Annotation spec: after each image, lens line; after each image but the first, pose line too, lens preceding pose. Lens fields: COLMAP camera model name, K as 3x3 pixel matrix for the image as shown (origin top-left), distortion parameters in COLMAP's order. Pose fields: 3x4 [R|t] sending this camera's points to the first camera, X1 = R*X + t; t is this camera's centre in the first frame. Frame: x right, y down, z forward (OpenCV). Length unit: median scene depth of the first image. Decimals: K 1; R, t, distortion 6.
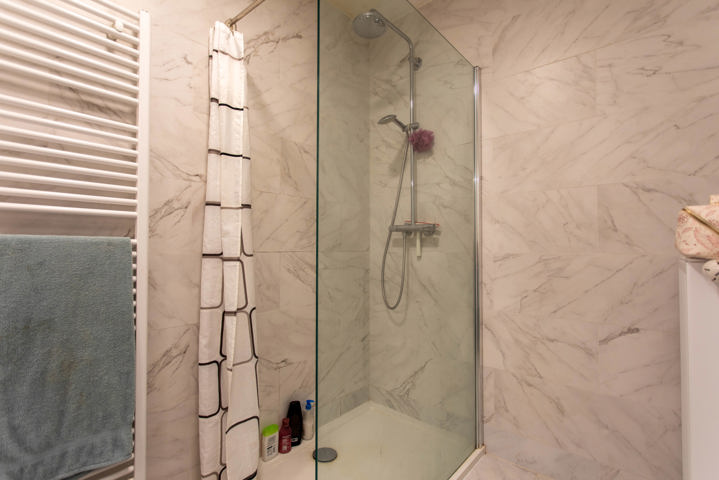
lens RADIAL K [[346.3, 0, 359.5], [0, 346.3, 240.0], [0, 0, 1]] dist [-0.000030, 0.000244]
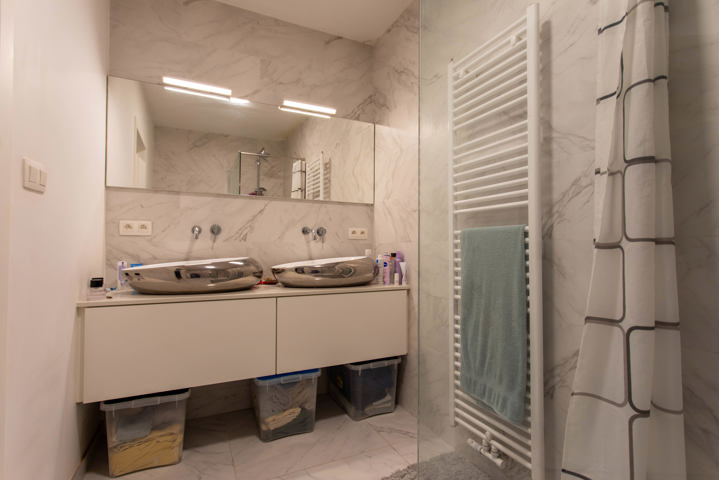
lens RADIAL K [[346.3, 0, 359.5], [0, 346.3, 240.0], [0, 0, 1]] dist [-0.000030, 0.000244]
pose [[-0.390427, -0.026750, -0.920245, 0.523337], [0.016188, 0.999224, -0.035914, 0.069683], [0.920491, -0.028919, -0.389691, 0.936156]]
